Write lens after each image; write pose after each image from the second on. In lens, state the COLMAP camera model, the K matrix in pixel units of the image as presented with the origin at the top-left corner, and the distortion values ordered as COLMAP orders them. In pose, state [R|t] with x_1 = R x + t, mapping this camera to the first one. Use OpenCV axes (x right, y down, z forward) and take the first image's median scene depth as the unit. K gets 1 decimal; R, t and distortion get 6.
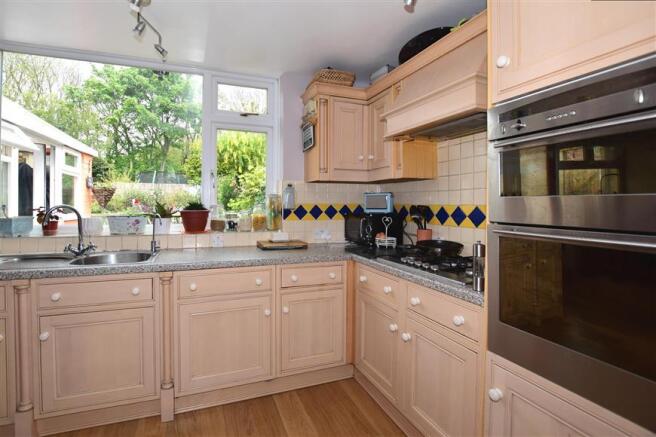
lens RADIAL K [[317.7, 0, 328.3], [0, 317.7, 214.4], [0, 0, 1]] dist [-0.028193, -0.000120]
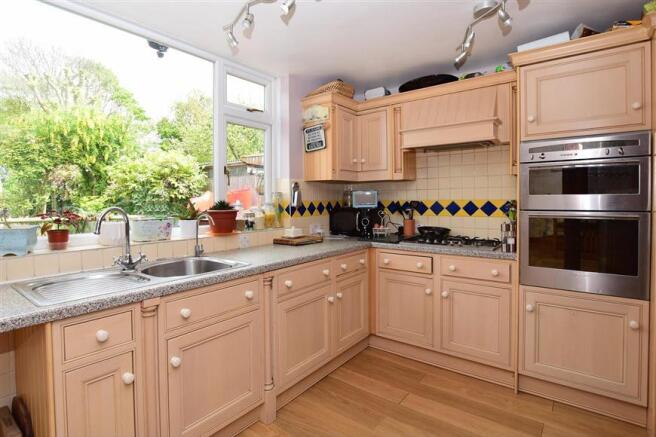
lens RADIAL K [[338.6, 0, 327.5], [0, 338.6, 214.7], [0, 0, 1]] dist [-0.021239, -0.000309]
pose [[0.851189, -0.037117, 0.523545, -0.641099], [0.030662, 0.999309, 0.020996, -0.010423], [-0.523962, -0.001819, 0.851739, -0.004377]]
